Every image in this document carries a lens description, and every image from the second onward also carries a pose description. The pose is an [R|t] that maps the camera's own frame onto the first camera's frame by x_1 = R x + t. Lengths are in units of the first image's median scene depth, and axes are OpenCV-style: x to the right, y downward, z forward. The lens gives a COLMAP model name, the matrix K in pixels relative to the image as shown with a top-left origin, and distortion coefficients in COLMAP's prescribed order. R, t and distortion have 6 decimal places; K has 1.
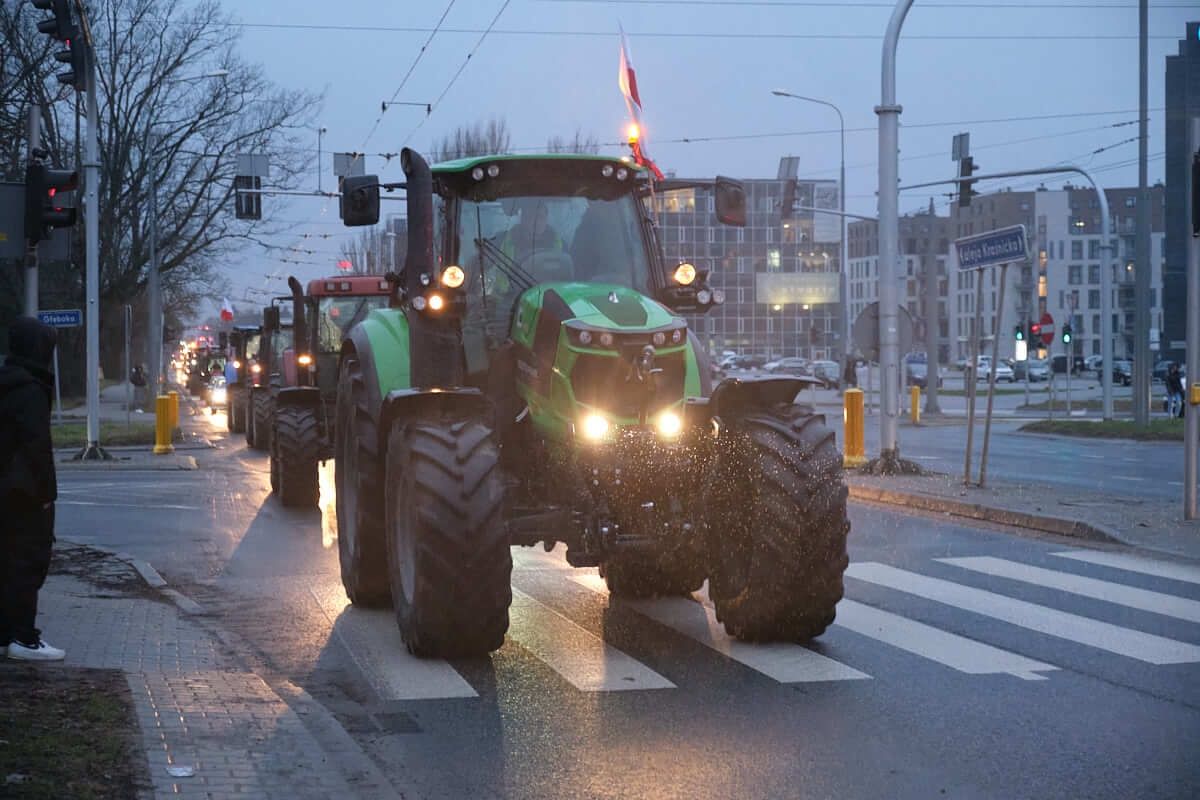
lens RADIAL K [[2100.2, 0, 596.5], [0, 2100.2, 400.7], [0, 0, 1]] dist [0.014177, -0.039116]
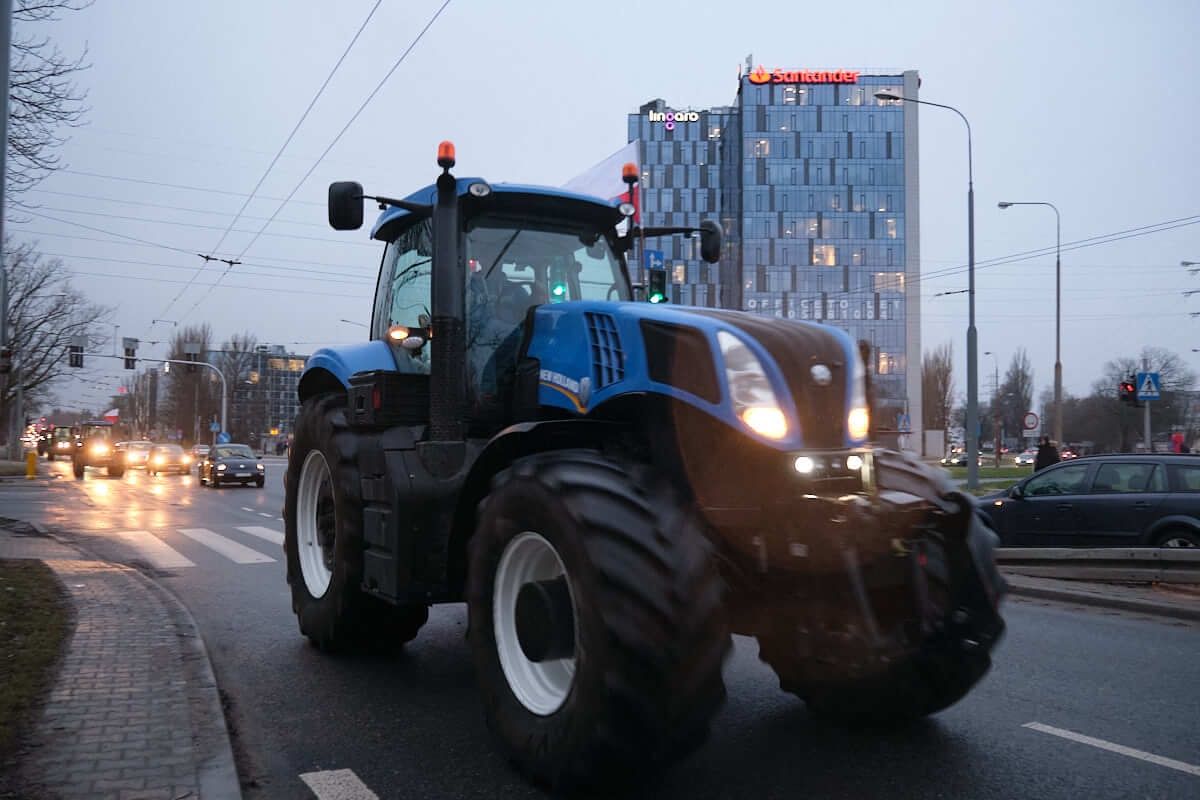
lens RADIAL K [[1022.3, 0, 597.0], [0, 1022.3, 397.7], [0, 0, 1]] dist [-0.002498, 0.013585]
pose [[0.947838, 0.033808, 0.316956, 0.001374], [-0.013216, 0.997672, -0.066895, 0.003111], [-0.318480, 0.059217, 0.946078, -0.091546]]
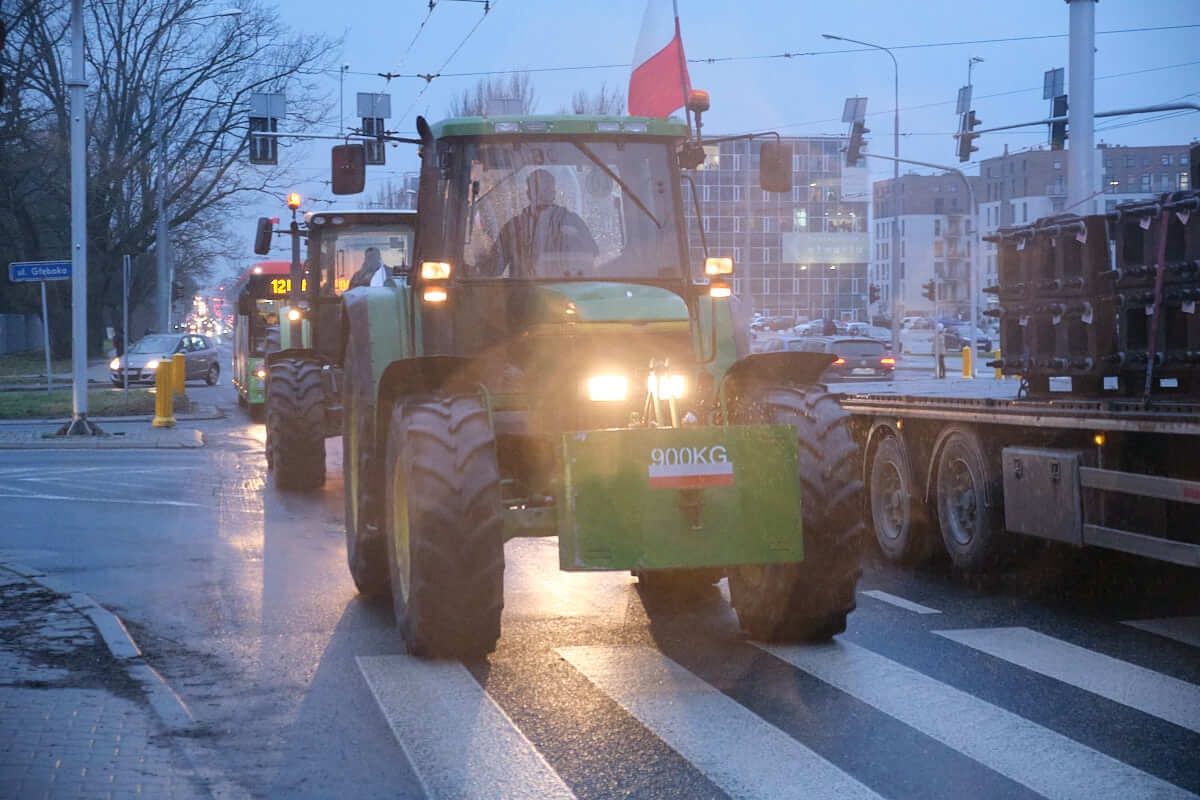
lens RADIAL K [[1869.2, 0, 570.8], [0, 1869.2, 400.9], [0, 0, 1]] dist [-0.000030, 0.021616]
pose [[0.999997, 0.002218, -0.001035, -0.026126], [-0.002195, 0.999760, 0.021809, -0.001478], [0.001083, -0.021806, 0.999762, 0.156079]]
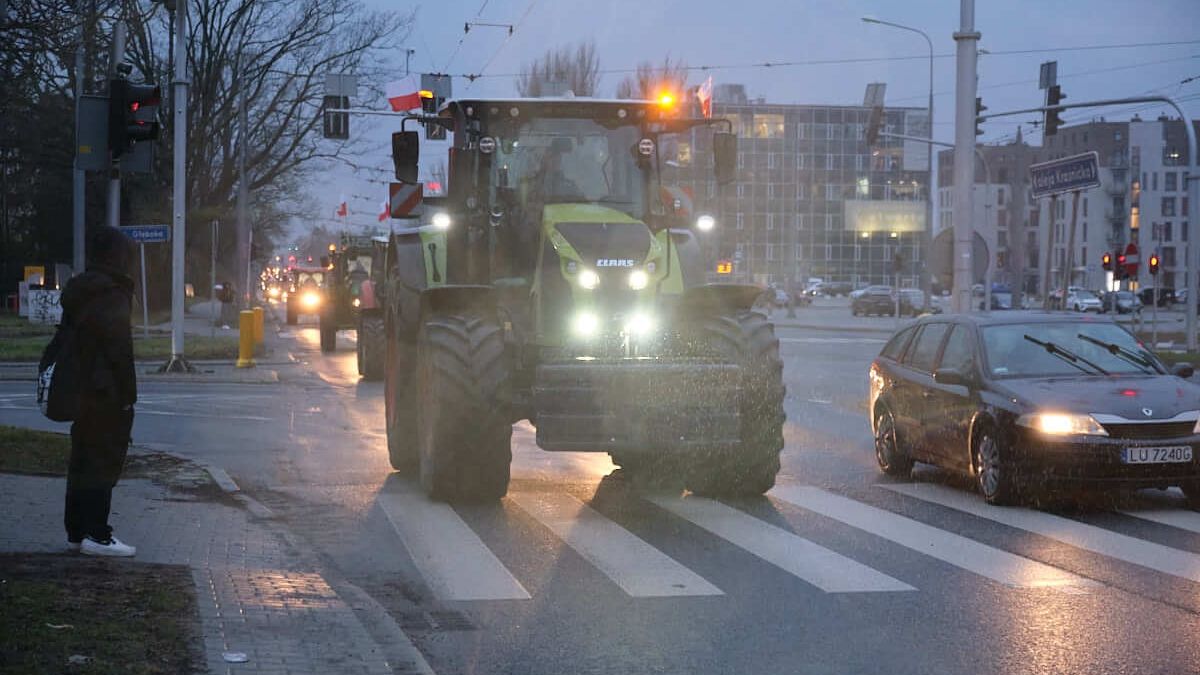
lens RADIAL K [[2115.1, 0, 599.6], [0, 2115.1, 335.1], [0, 0, 1]] dist [0.006666, 0.053125]
pose [[0.998932, 0.016897, -0.043001, 0.005117], [-0.016764, 0.999854, 0.003446, 0.001963], [0.043053, -0.002721, 0.999069, -0.008437]]
